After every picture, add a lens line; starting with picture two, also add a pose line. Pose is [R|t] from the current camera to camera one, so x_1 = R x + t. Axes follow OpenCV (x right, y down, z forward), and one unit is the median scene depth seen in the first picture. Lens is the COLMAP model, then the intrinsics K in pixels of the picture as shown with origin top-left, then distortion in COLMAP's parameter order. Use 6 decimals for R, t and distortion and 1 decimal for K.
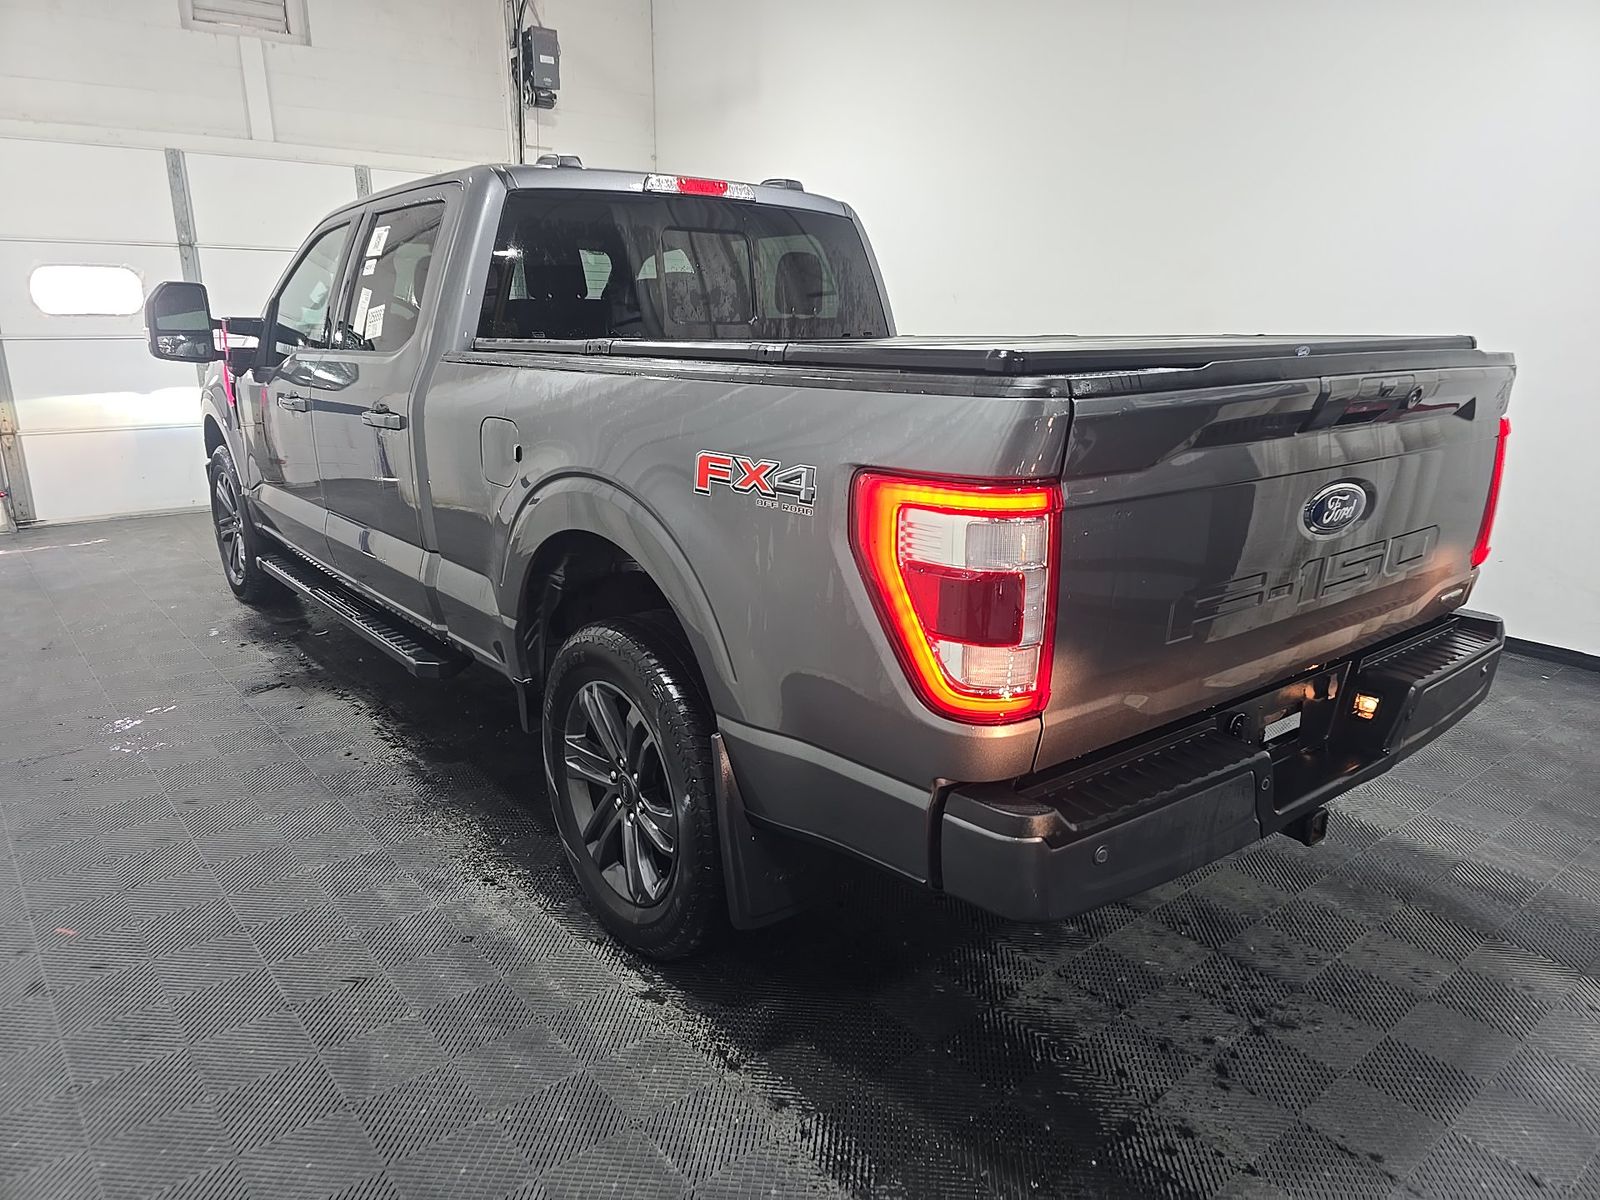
lens RADIAL K [[1071.7, 0, 814.8], [0, 1071.7, 604.8], [0, 0, 1]] dist [0.071931, -0.068100]
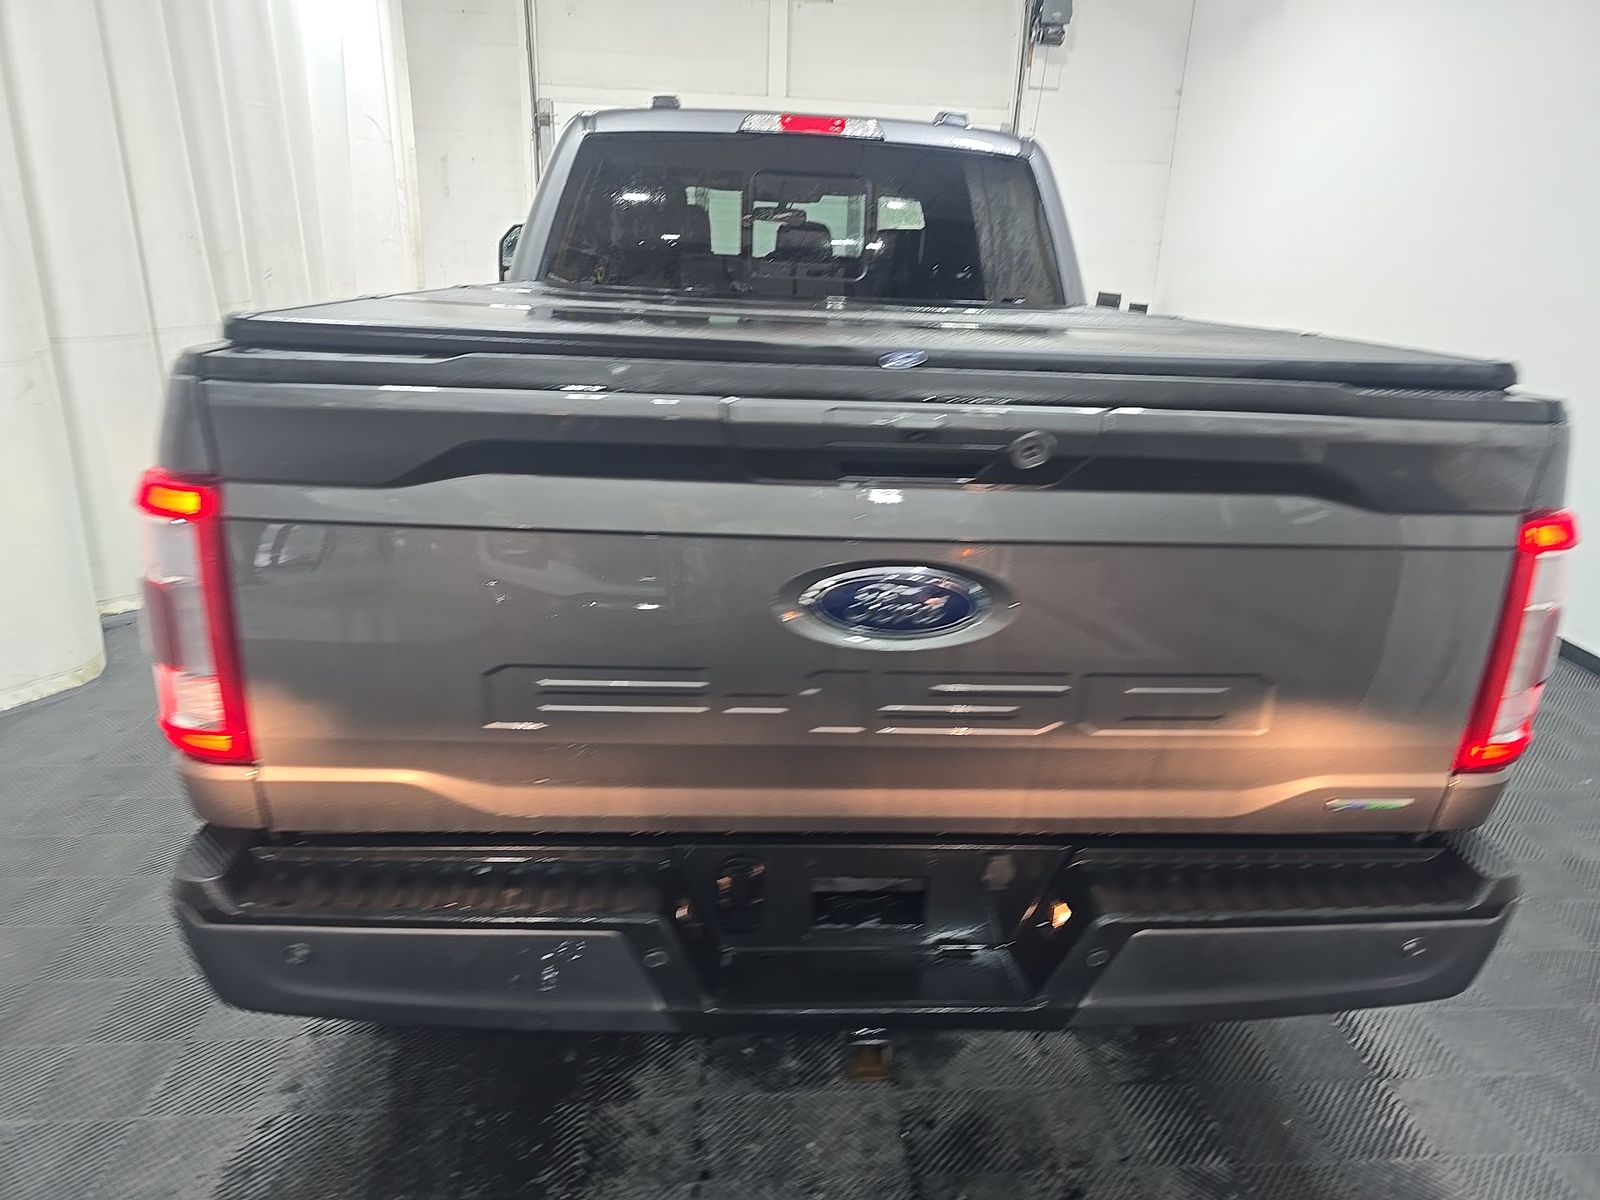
lens RADIAL K [[1071.7, 0, 814.8], [0, 1071.7, 604.8], [0, 0, 1]] dist [0.071931, -0.068100]
pose [[0.816682, 0.209875, -0.537572, 0.472655], [-0.187526, 0.977485, 0.096732, -0.085717], [0.545770, 0.021809, 0.837651, 0.260810]]
